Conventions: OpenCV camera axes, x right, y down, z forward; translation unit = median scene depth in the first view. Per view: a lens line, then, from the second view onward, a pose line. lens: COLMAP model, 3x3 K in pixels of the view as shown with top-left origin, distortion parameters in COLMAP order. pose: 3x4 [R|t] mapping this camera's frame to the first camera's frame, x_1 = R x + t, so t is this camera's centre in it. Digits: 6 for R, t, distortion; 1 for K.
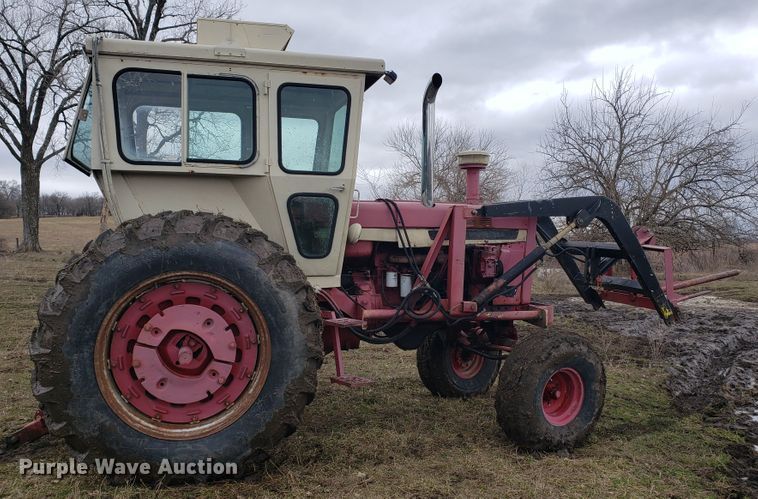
lens RADIAL K [[630.3, 0, 376.0], [0, 630.3, 250.0], [0, 0, 1]] dist [-0.010663, -0.030343]
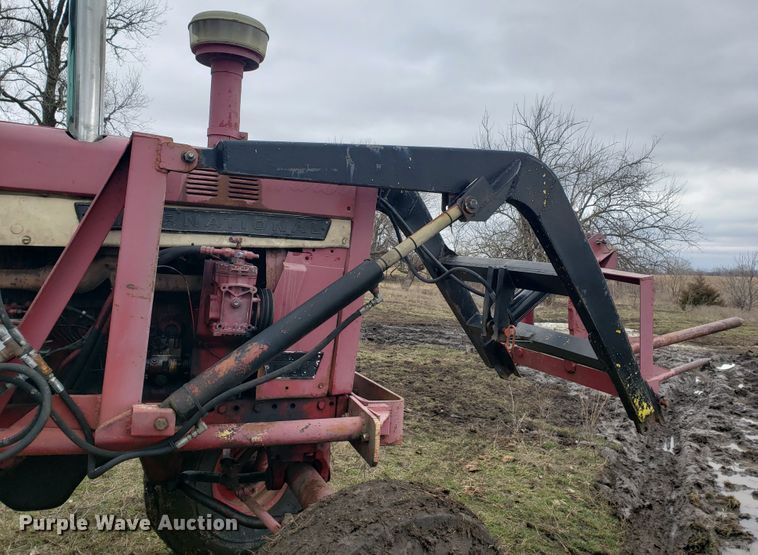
lens RADIAL K [[636.5, 0, 378.9], [0, 636.5, 271.5], [0, 0, 1]] dist [-0.002177, -0.011948]
pose [[0.990394, 0.039888, 0.132399, 0.190557], [-0.040600, 0.999172, 0.002682, 0.000642], [-0.132183, -0.008032, 0.991193, 0.536823]]
